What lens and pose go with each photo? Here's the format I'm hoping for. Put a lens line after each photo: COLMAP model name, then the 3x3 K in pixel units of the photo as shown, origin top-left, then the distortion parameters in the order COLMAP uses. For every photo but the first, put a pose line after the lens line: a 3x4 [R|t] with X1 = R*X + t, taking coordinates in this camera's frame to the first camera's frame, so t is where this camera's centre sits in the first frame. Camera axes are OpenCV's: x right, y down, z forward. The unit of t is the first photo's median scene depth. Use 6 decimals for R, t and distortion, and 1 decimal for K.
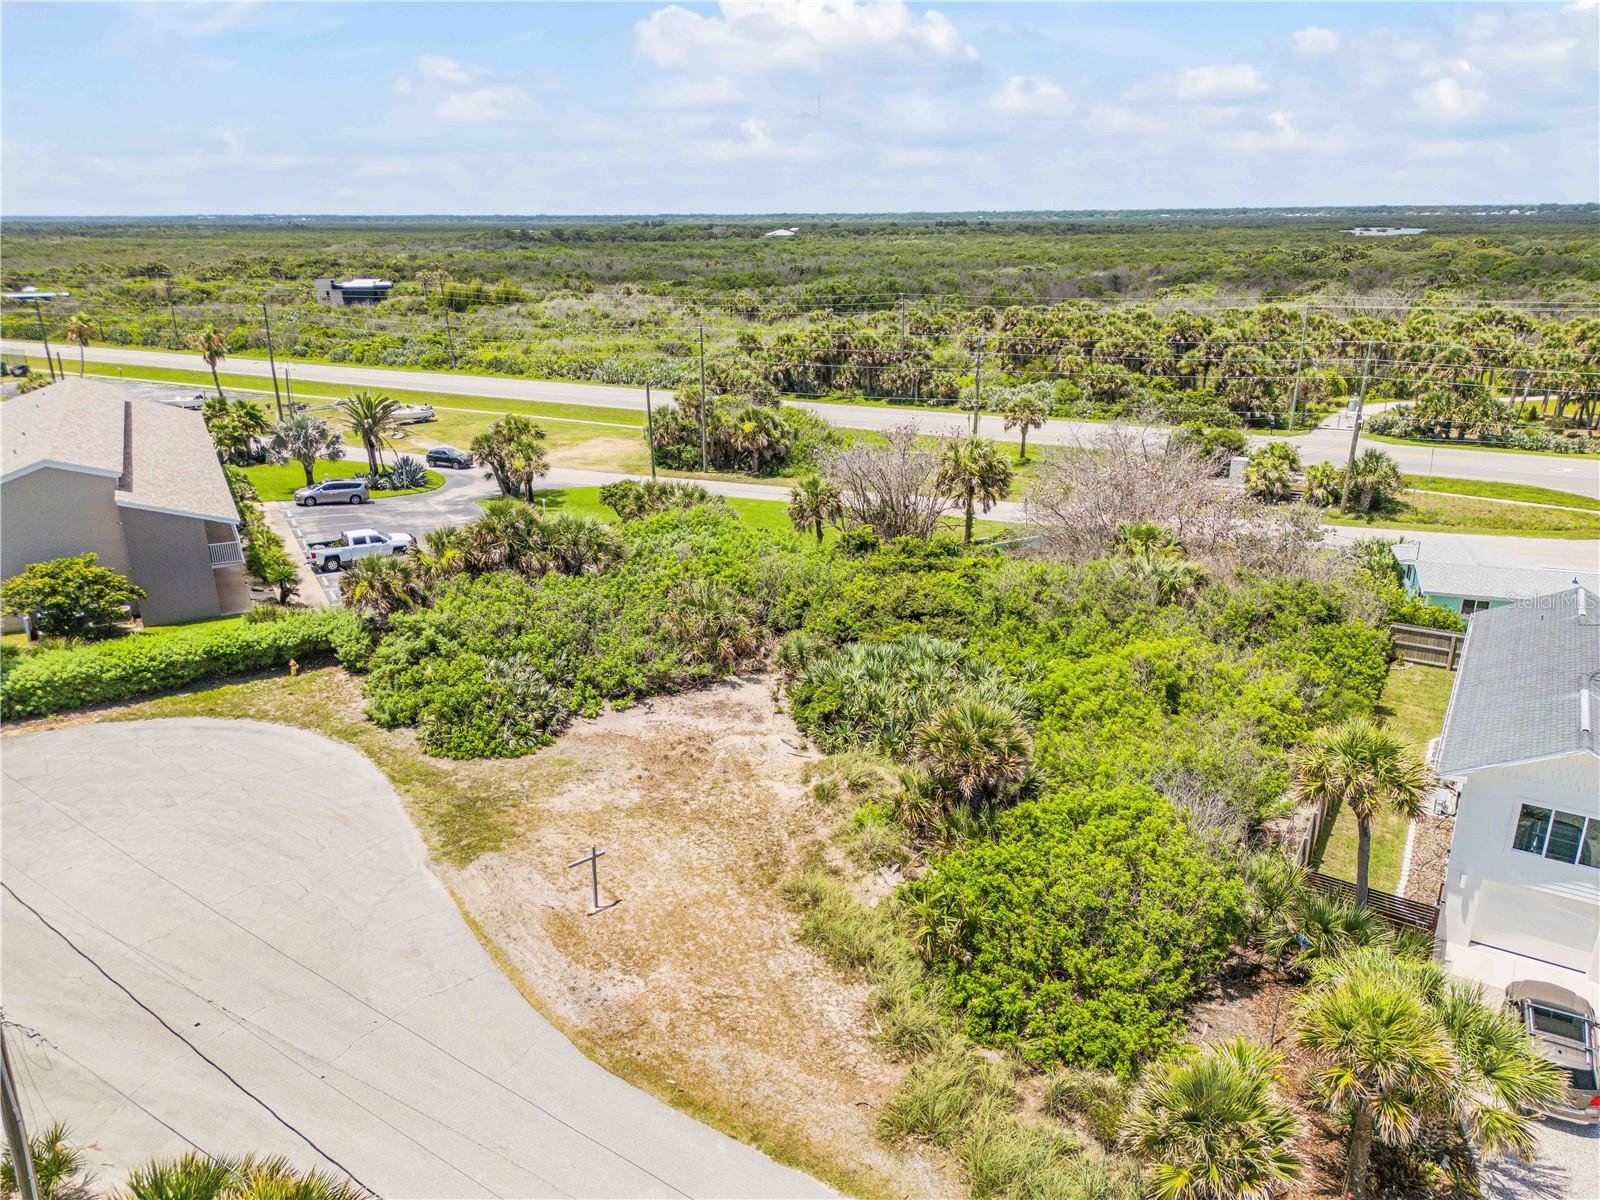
lens RADIAL K [[1123.0, 0, 800.0], [0, 1123.0, 600.0], [0, 0, 1]] dist [0.095815, -0.109717]
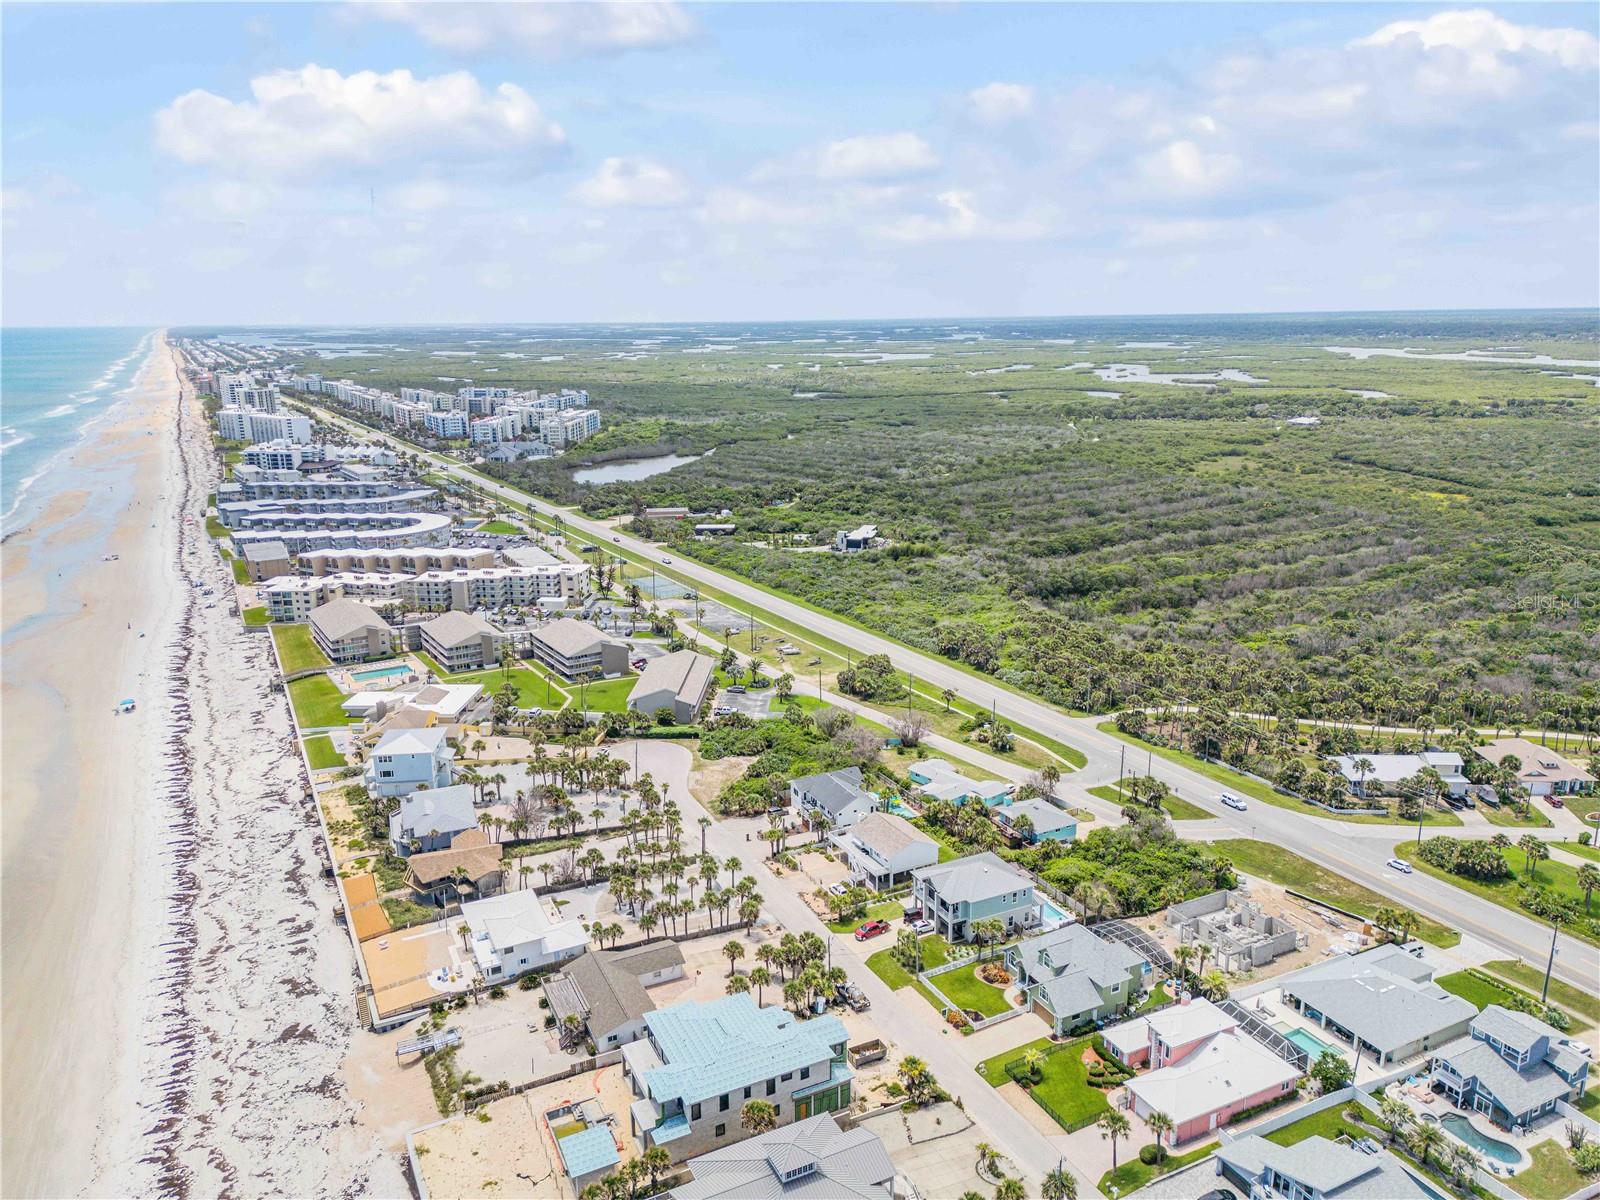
lens RADIAL K [[1117.2, 0, 800.0], [0, 1117.2, 600.0], [0, 0, 1]] dist [0.154555, -0.239216]
pose [[0.849388, 0.125569, -0.512614, 2.637415], [-0.163335, 0.986142, -0.029080, -0.514427], [0.501858, 0.108428, 0.858127, -3.382135]]
